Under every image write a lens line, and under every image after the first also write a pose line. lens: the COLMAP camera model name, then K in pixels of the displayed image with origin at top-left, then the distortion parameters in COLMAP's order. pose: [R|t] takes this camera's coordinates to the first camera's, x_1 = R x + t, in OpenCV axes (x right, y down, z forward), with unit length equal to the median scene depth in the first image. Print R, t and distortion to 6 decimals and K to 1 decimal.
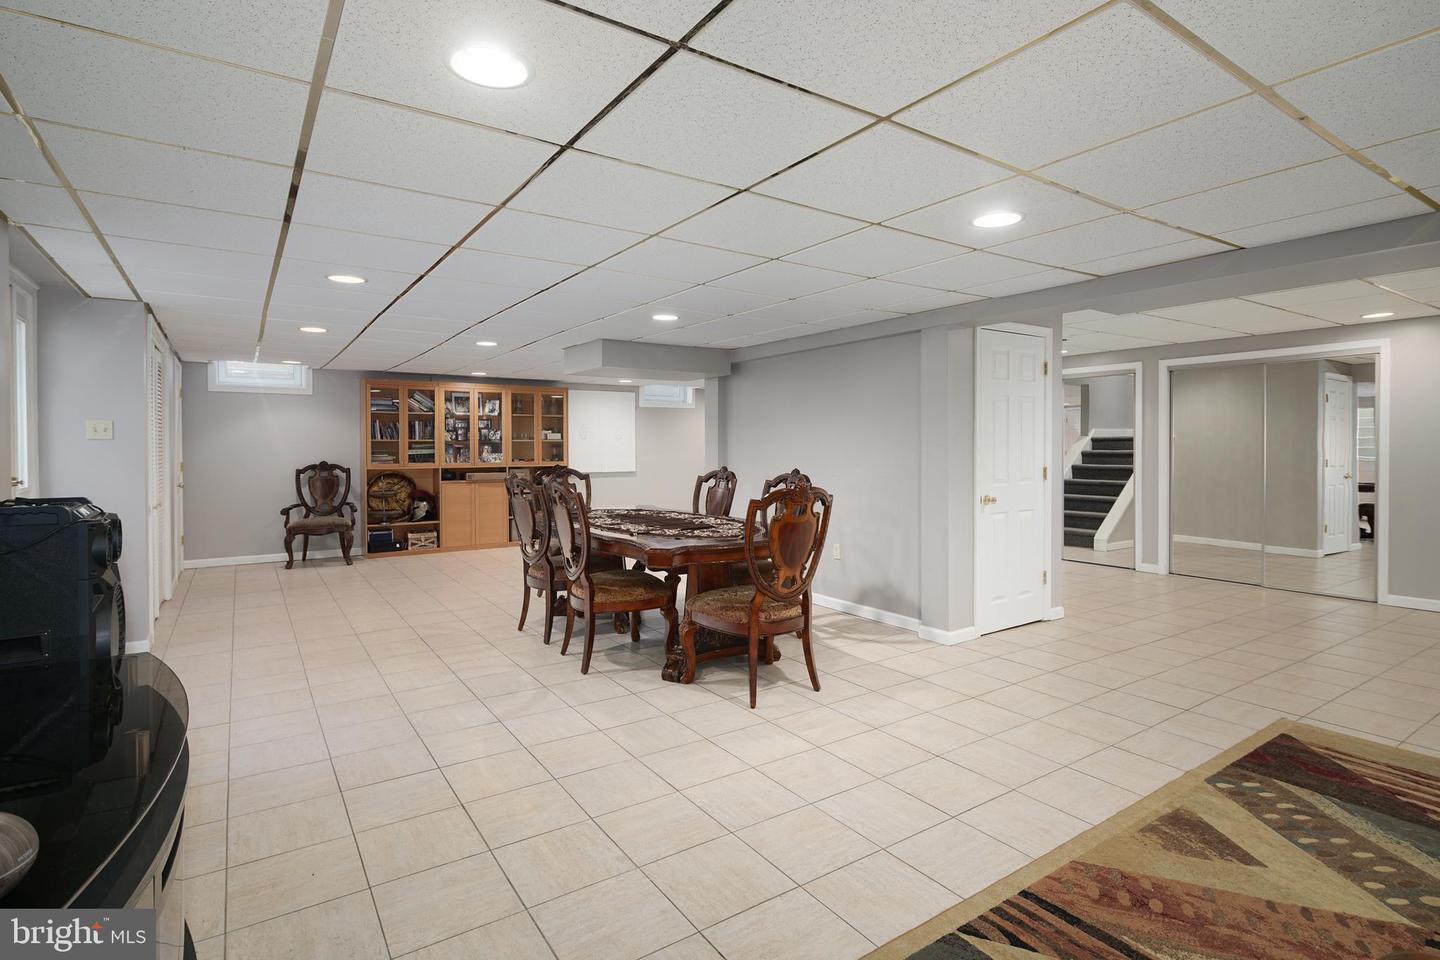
lens RADIAL K [[702.8, 0, 715.3], [0, 702.8, 472.2], [0, 0, 1]] dist [-0.003005, -0.002383]
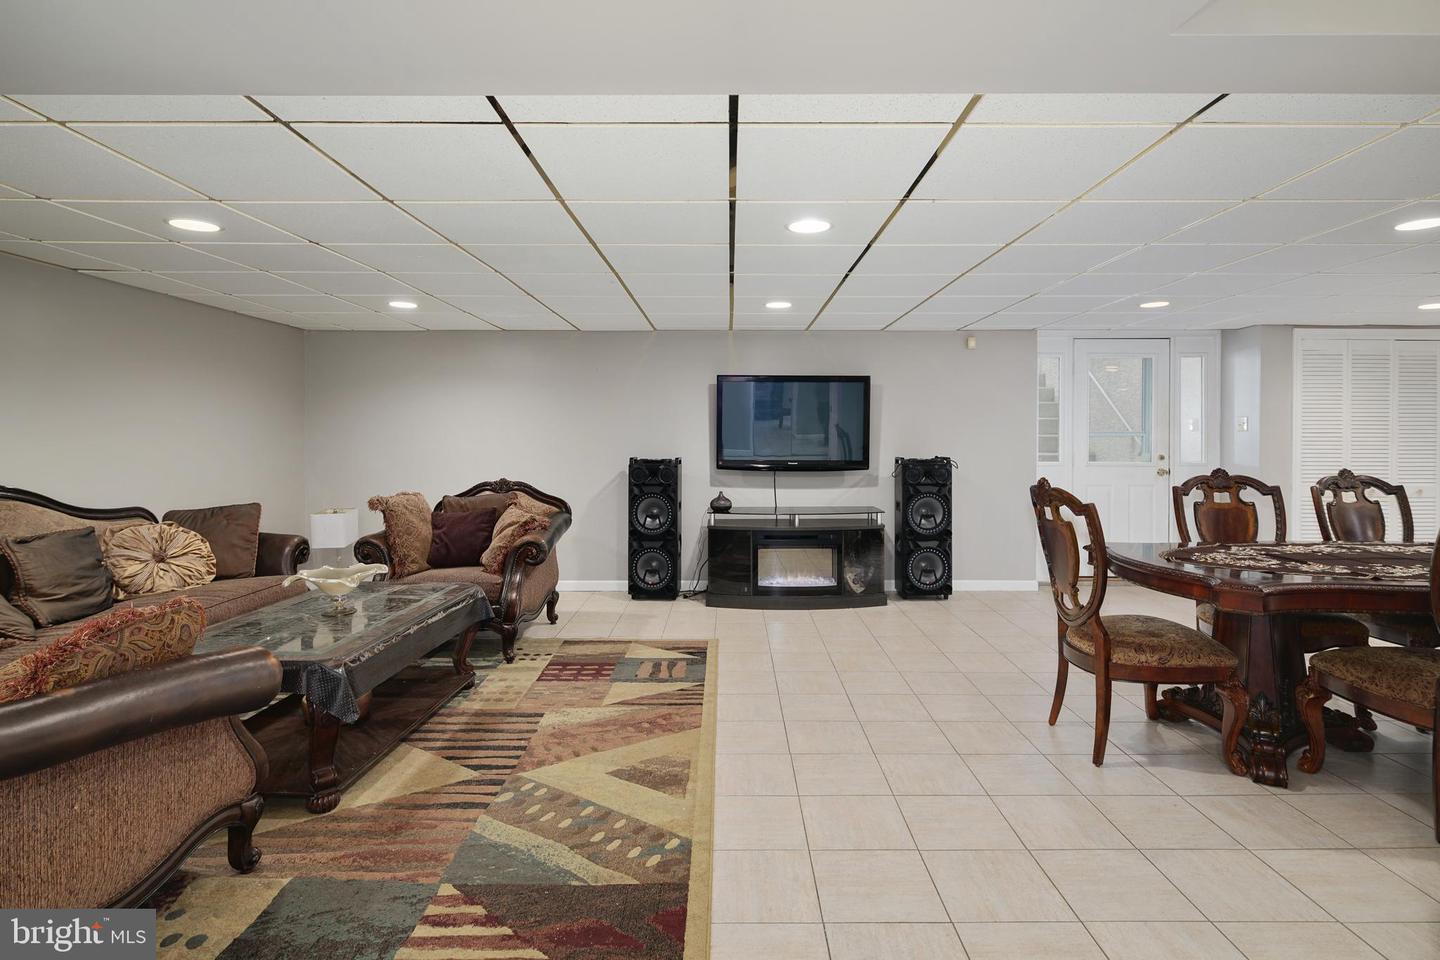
lens RADIAL K [[729.2, 0, 720.1], [0, 729.2, 445.1], [0, 0, 1]] dist [0.002675, -0.000246]
pose [[-0.559625, 0.009331, -0.828693, 1.483157], [-0.028697, 0.999119, 0.030629, -0.063850], [0.828249, 0.040922, -0.558864, 1.586754]]
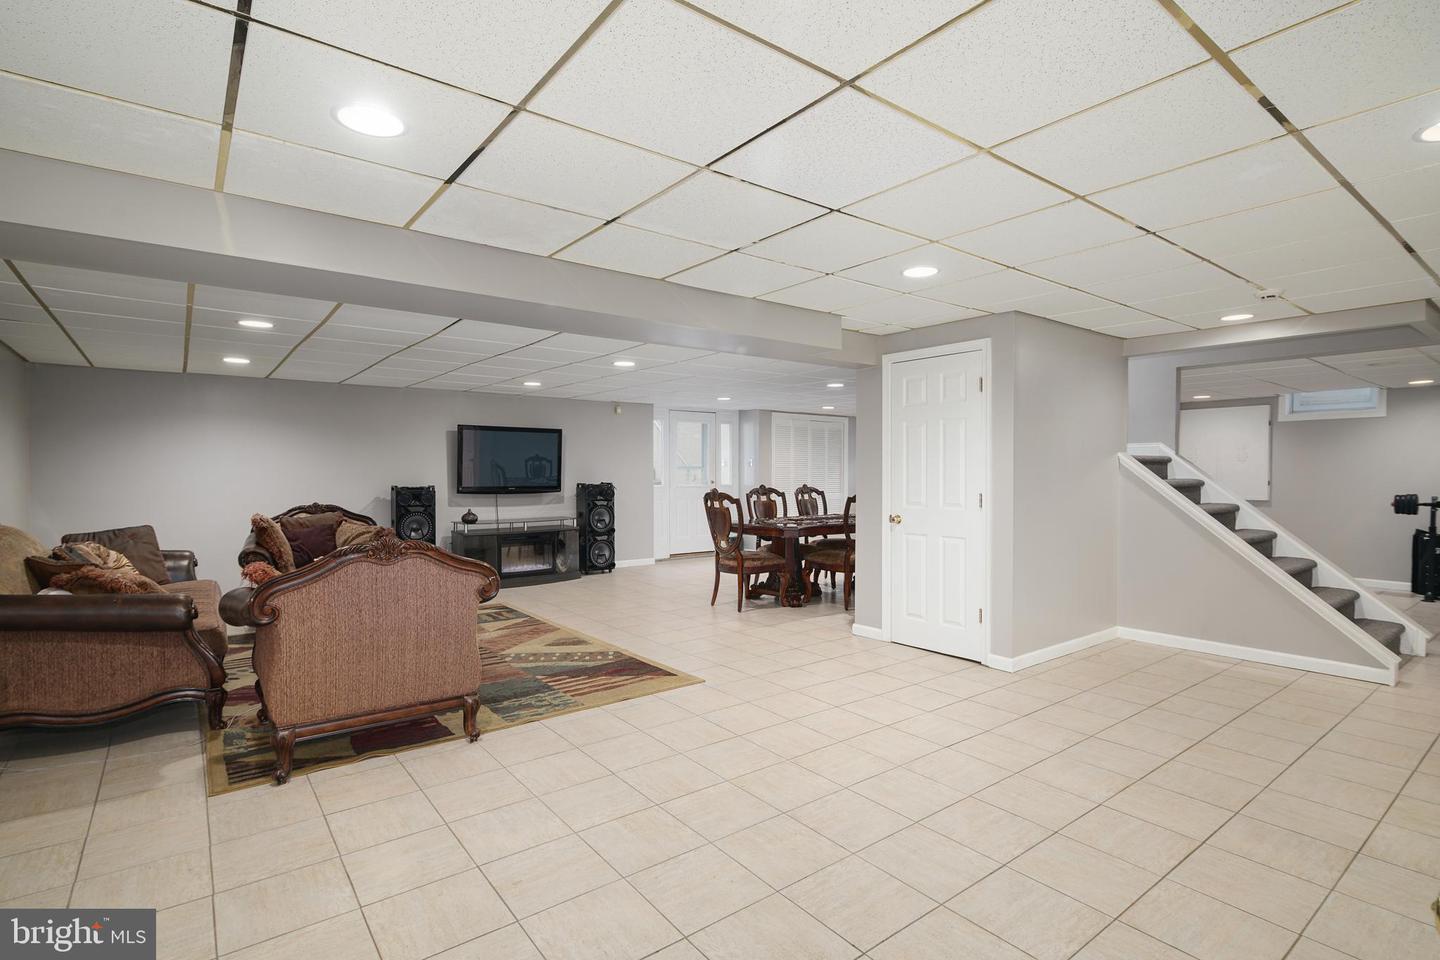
lens RADIAL K [[702.8, 0, 715.3], [0, 702.8, 472.2], [0, 0, 1]] dist [-0.003005, -0.002383]
pose [[0.061478, 0.003213, -0.998103, 2.734089], [-0.033932, 0.999423, 0.001128, -0.049799], [0.997531, 0.033799, 0.061552, 1.198033]]
